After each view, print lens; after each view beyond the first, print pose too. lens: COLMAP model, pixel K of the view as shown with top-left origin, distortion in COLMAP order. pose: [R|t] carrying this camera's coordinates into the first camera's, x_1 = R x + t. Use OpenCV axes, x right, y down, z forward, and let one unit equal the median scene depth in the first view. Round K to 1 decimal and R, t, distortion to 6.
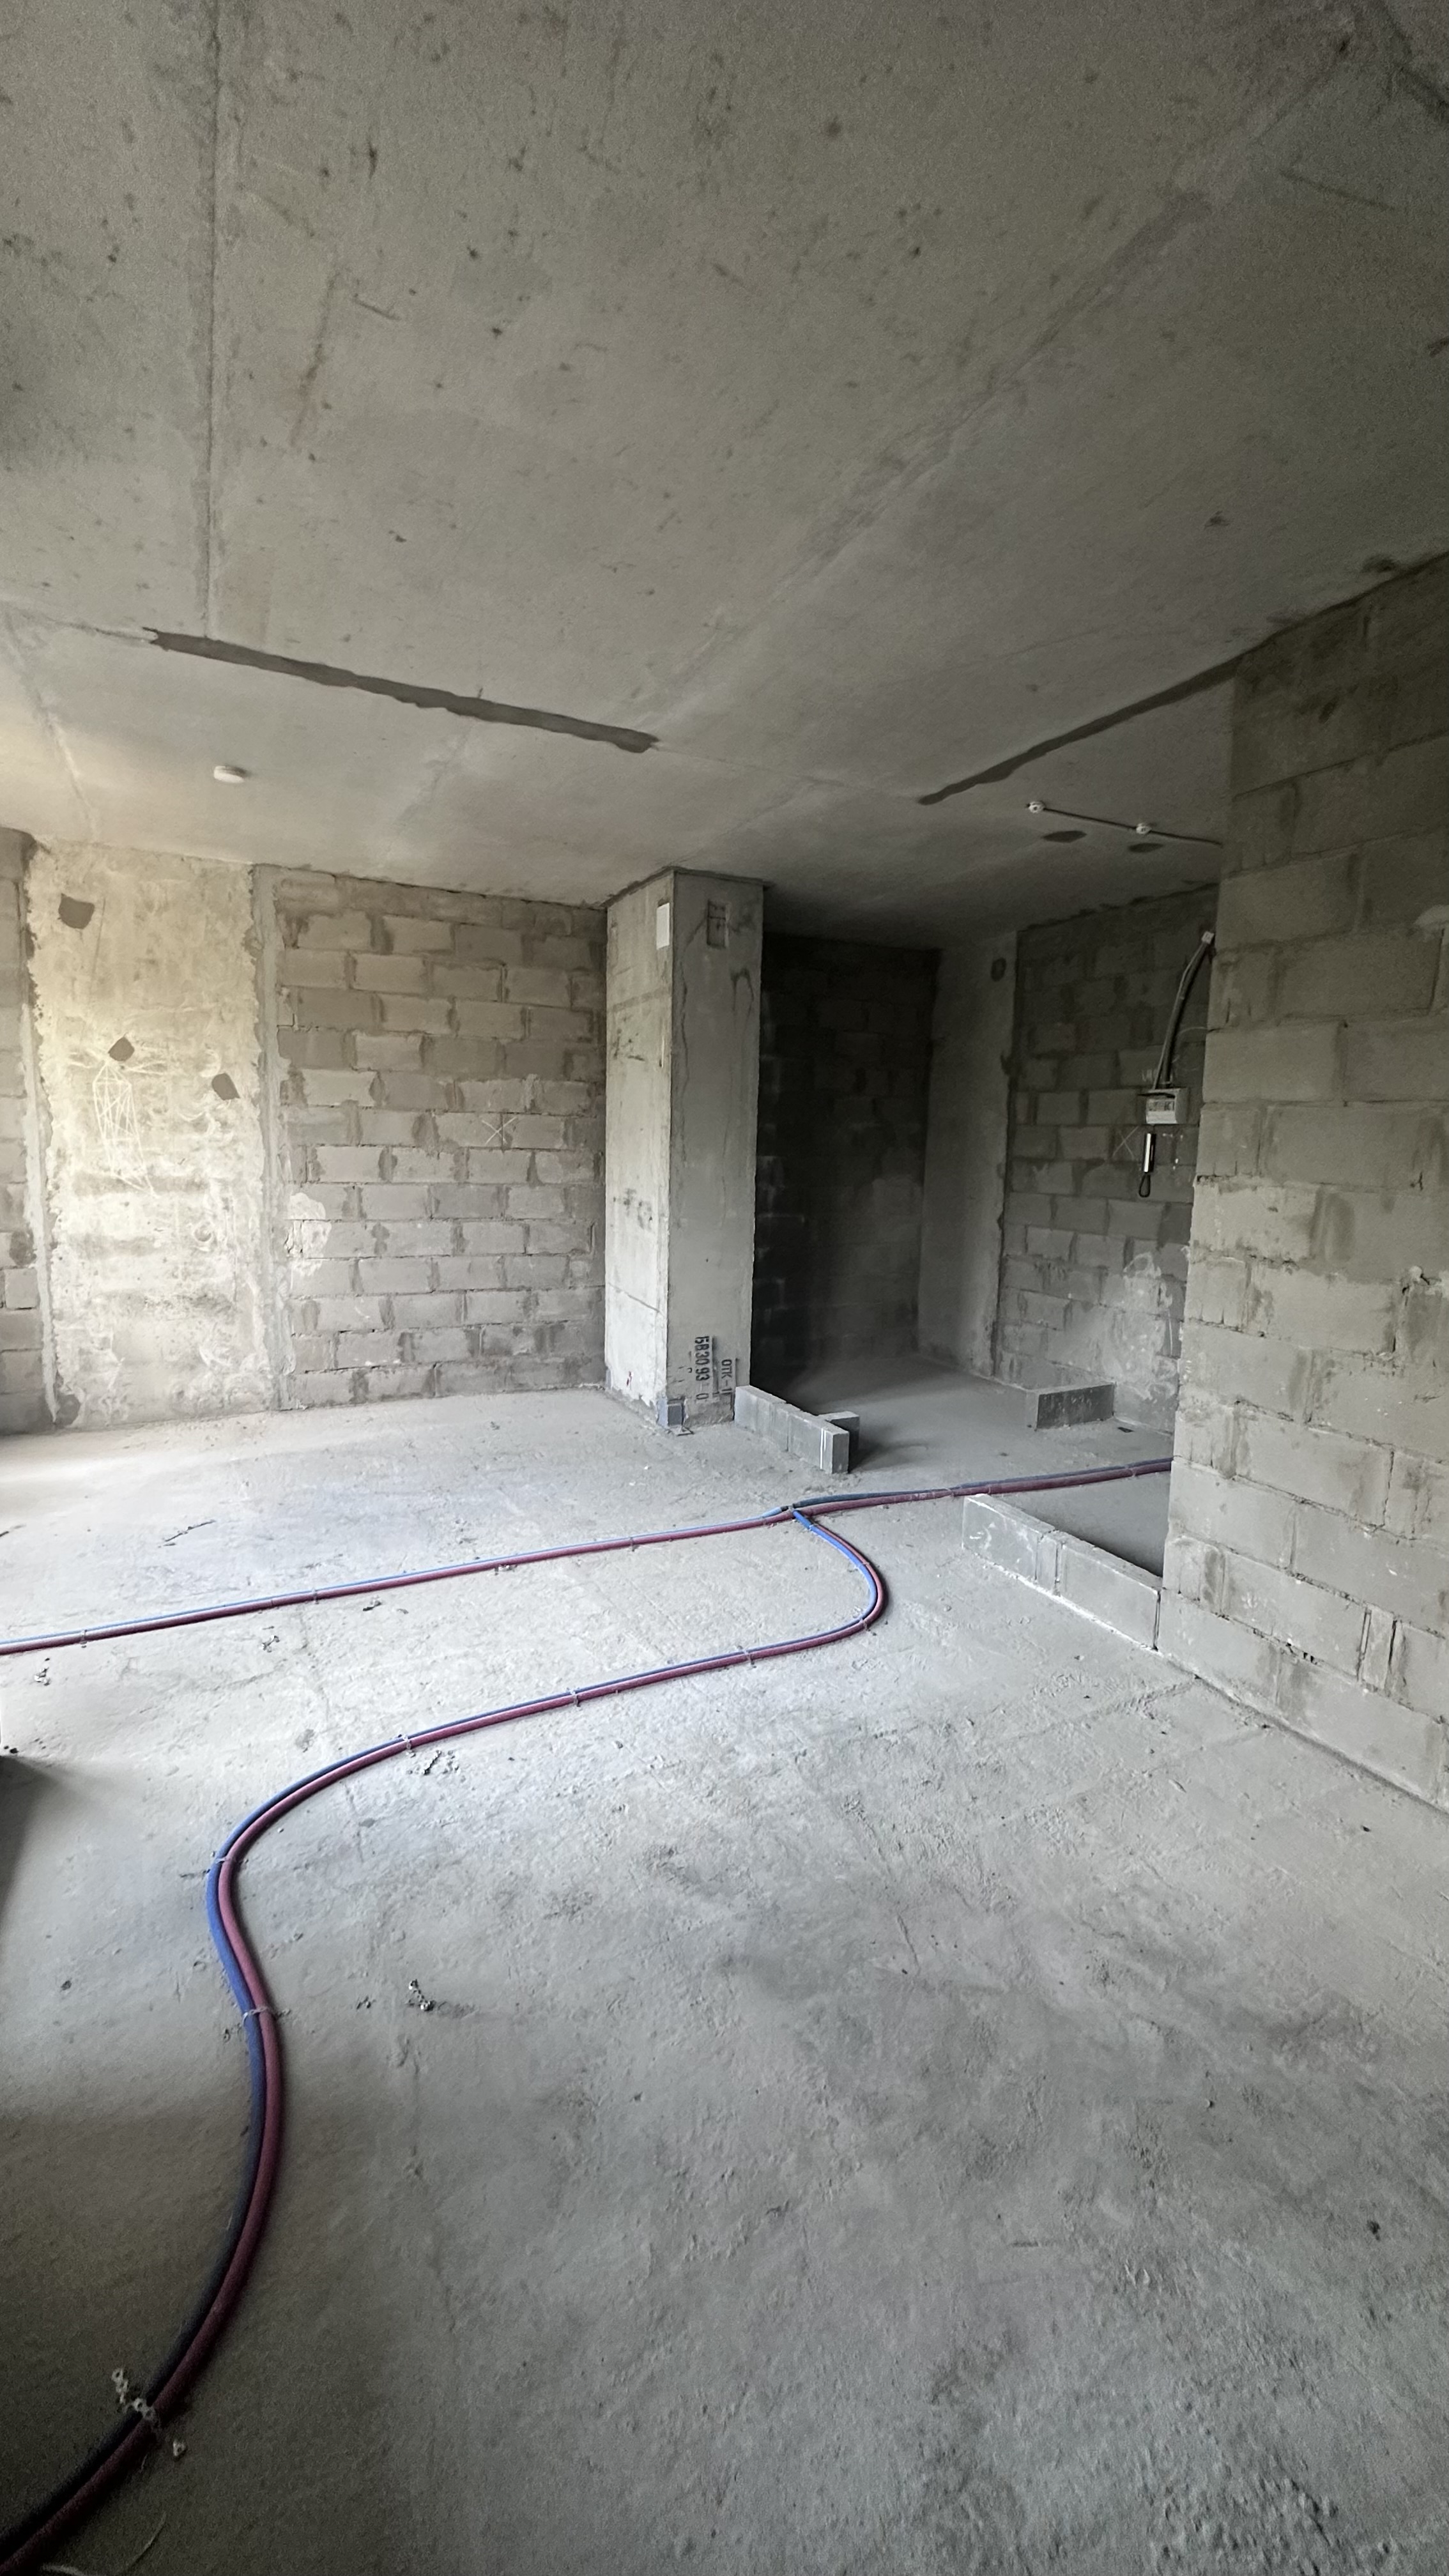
lens RADIAL K [[1026.2, 0, 728.0], [0, 1026.2, 1287.0], [0, 0, 1]] dist [-0.004525, 0.001189]
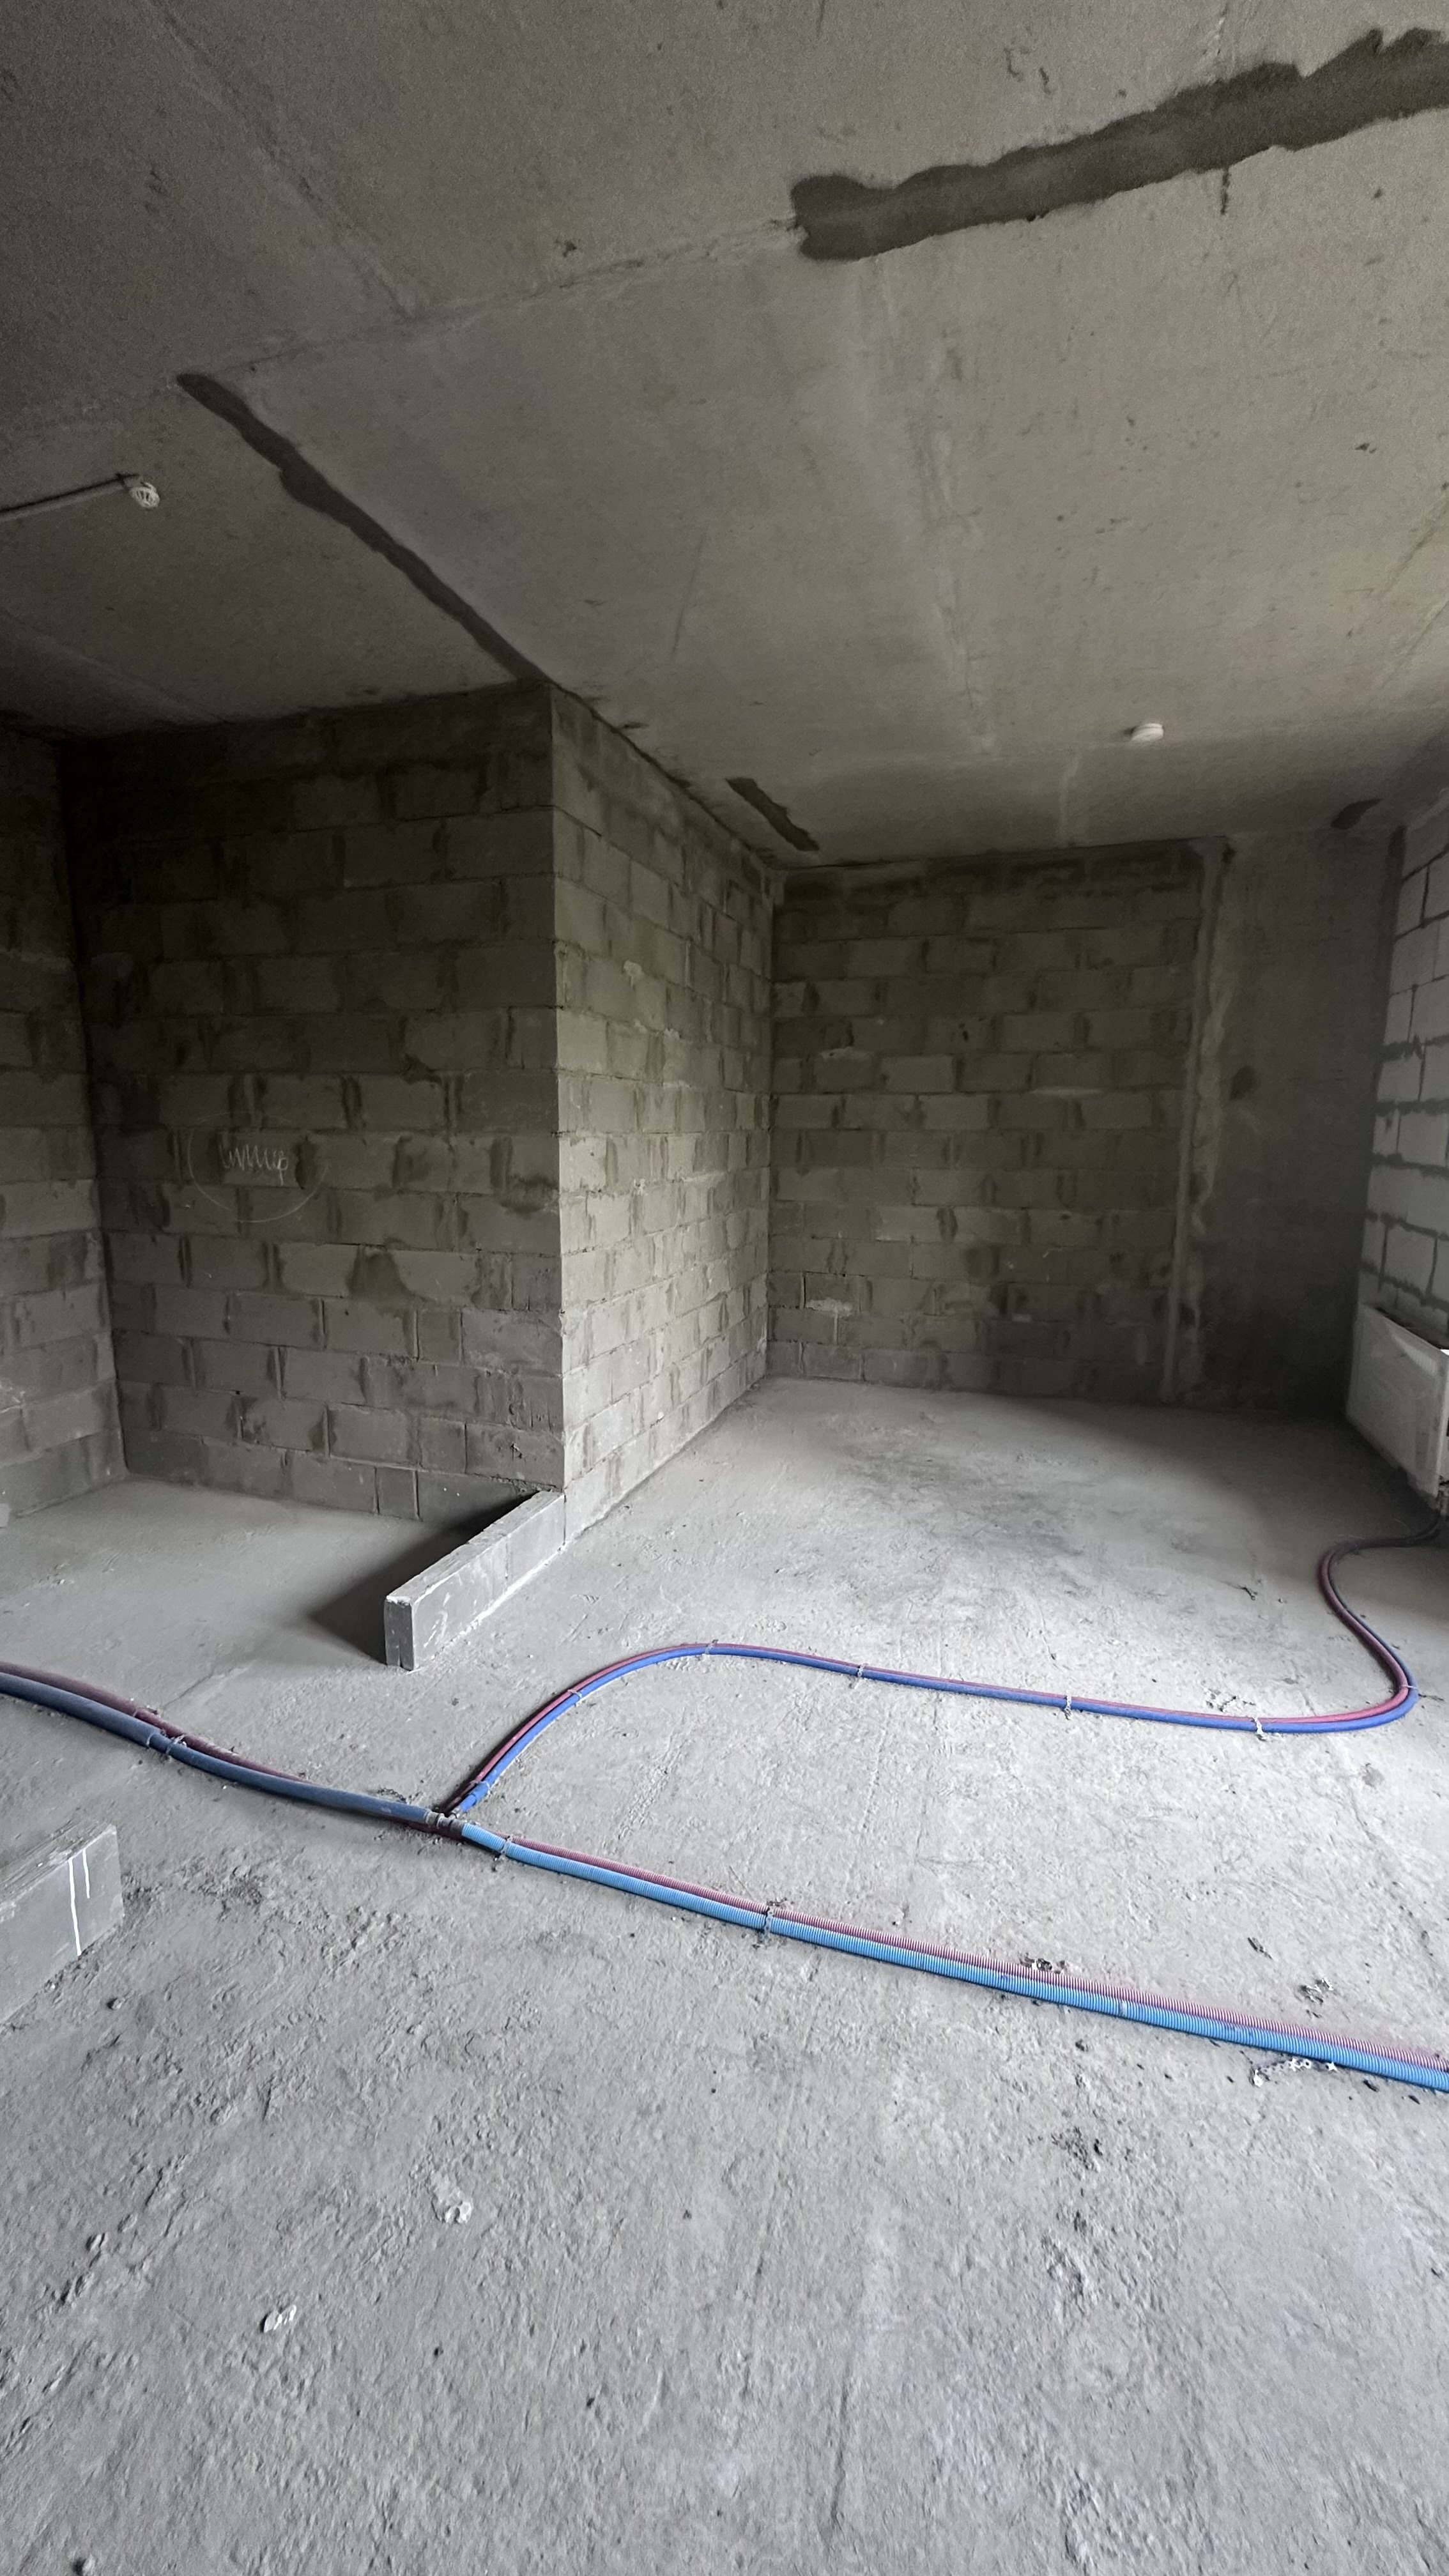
lens RADIAL K [[1026.2, 0, 725.9], [0, 1026.2, 1288.5], [0, 0, 1]] dist [-0.004525, 0.001189]
pose [[-0.709559, -0.143418, 0.689897, -0.330360], [0.071625, 0.959318, 0.273093, -0.158739], [-0.700997, 0.243189, -0.670420, 1.106251]]
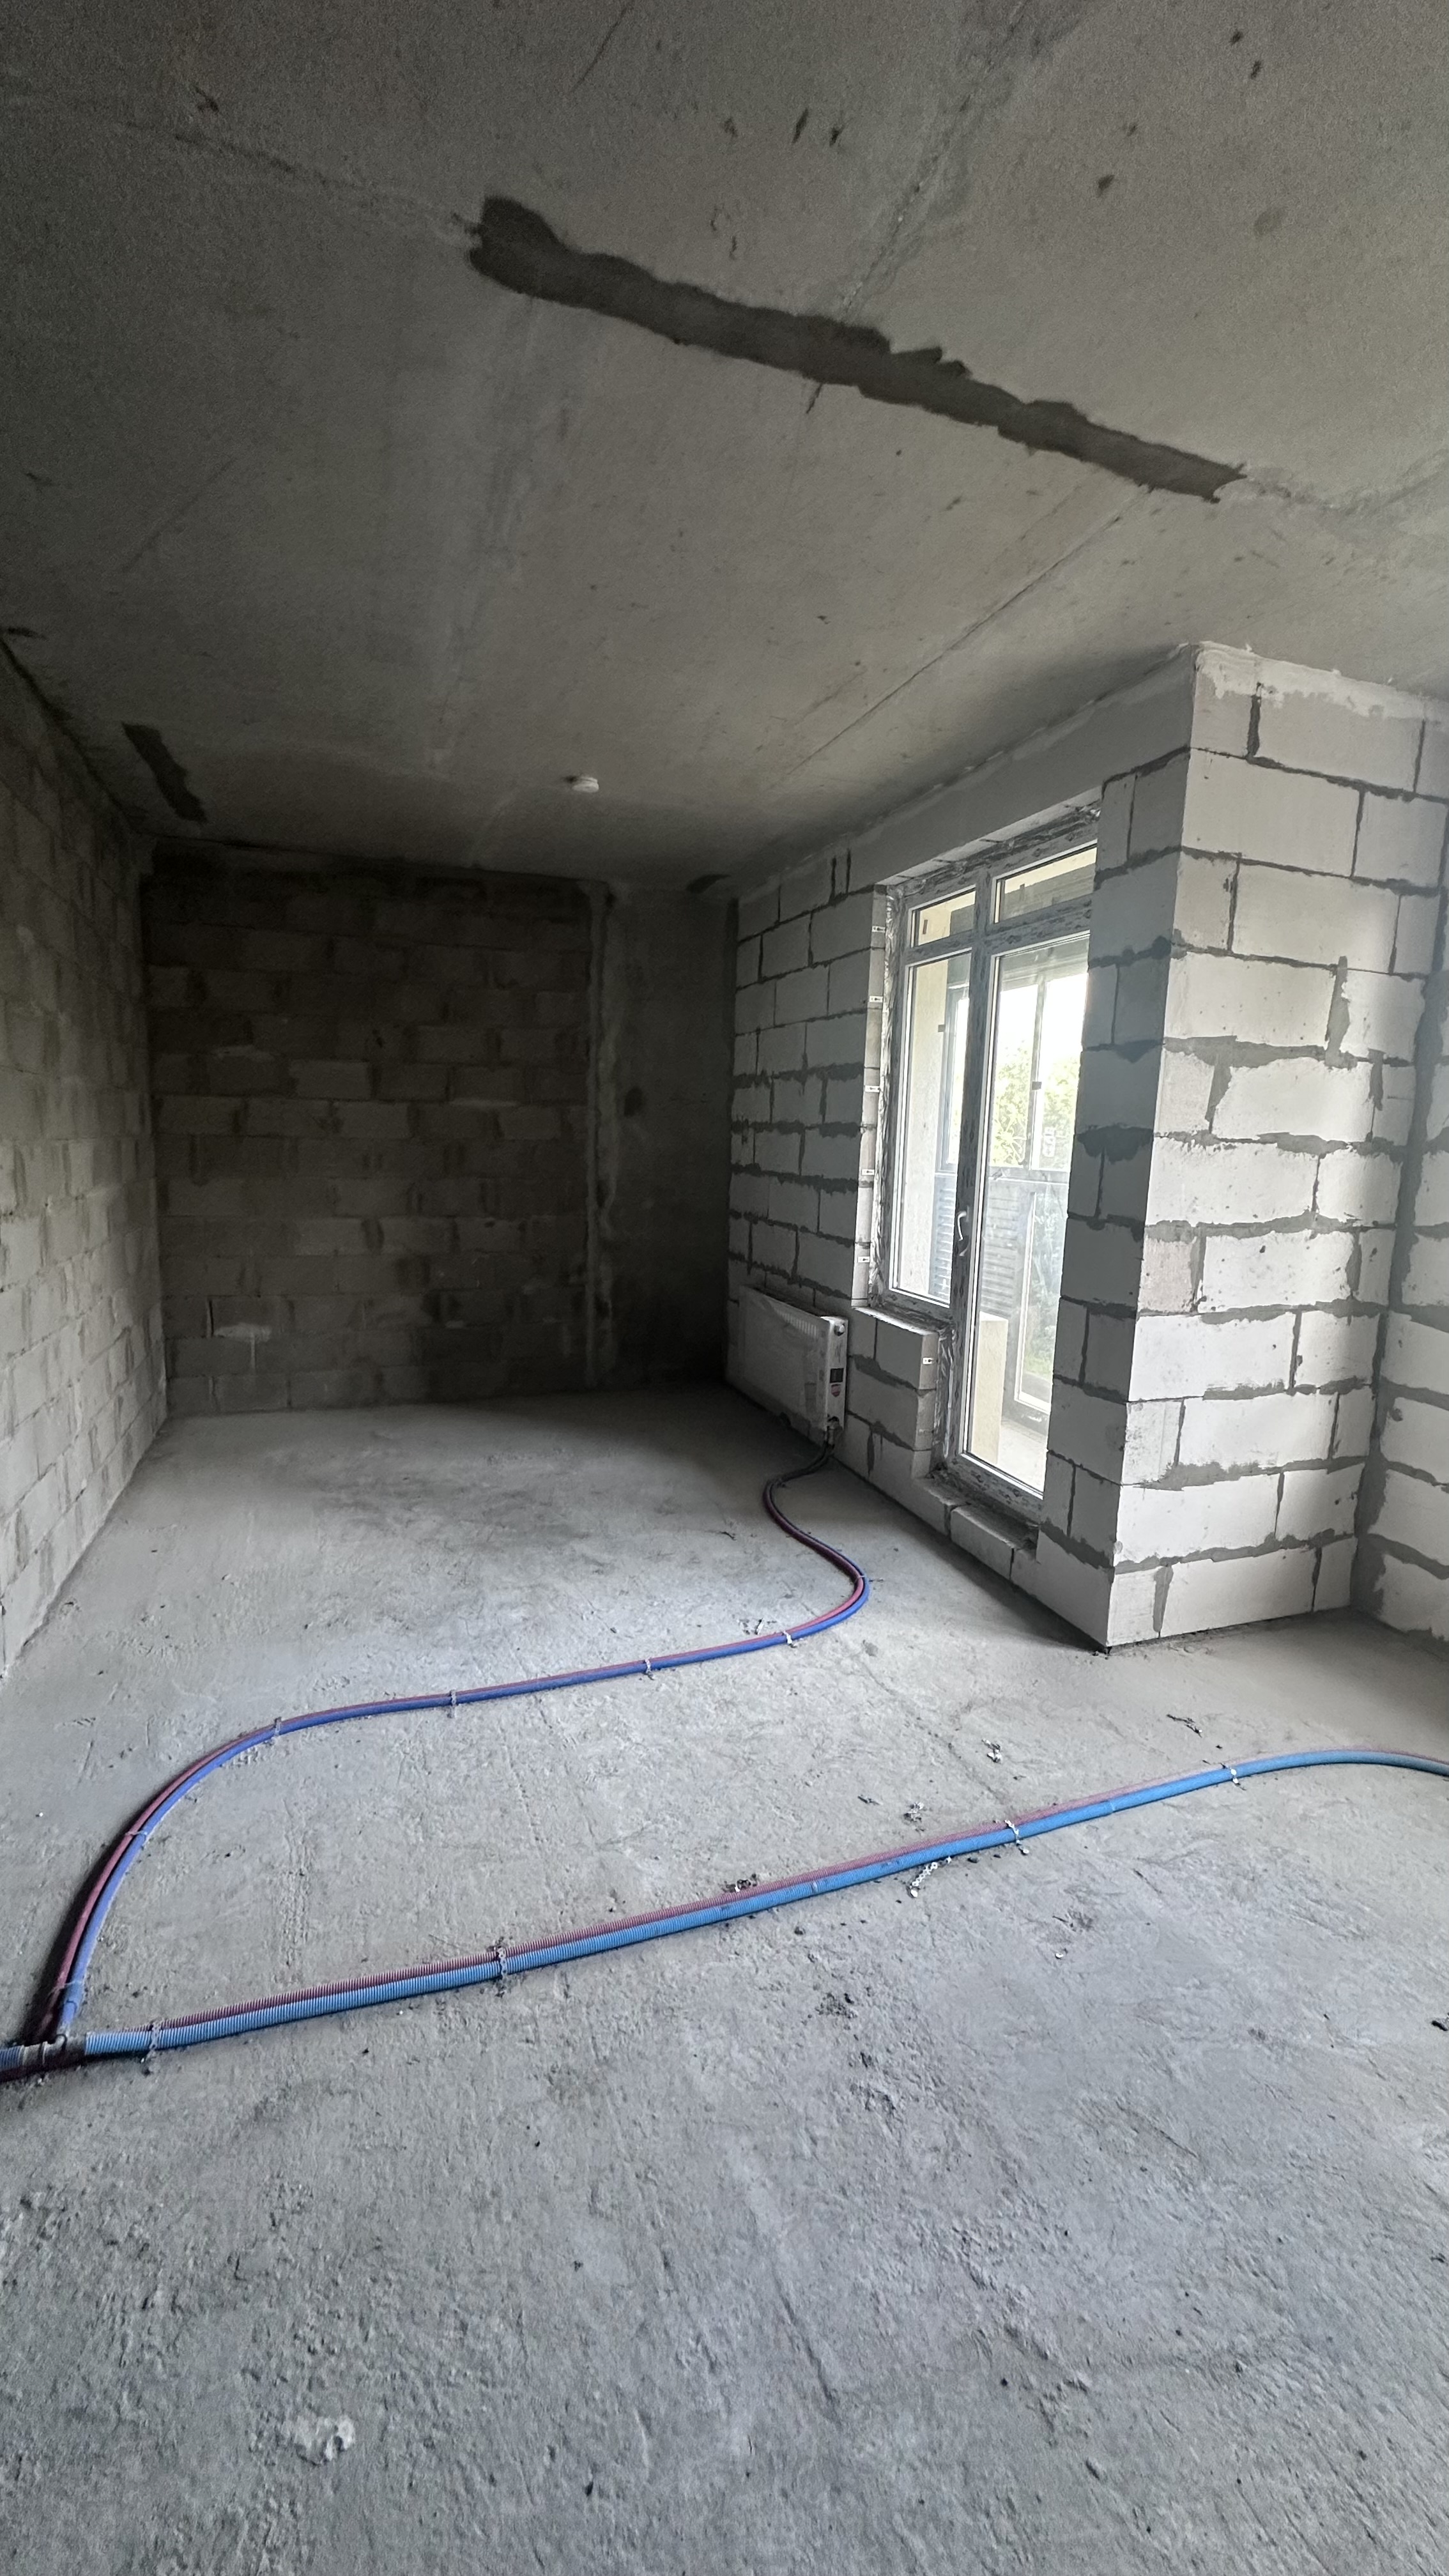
lens RADIAL K [[1026.2, 0, 726.8], [0, 1026.2, 1290.4], [0, 0, 1]] dist [-0.004525, 0.001189]
pose [[-0.991024, -0.070713, 0.113450, -0.203300], [-0.035845, 0.958130, 0.284080, -0.170226], [-0.128788, 0.277463, -0.952065, 1.179075]]
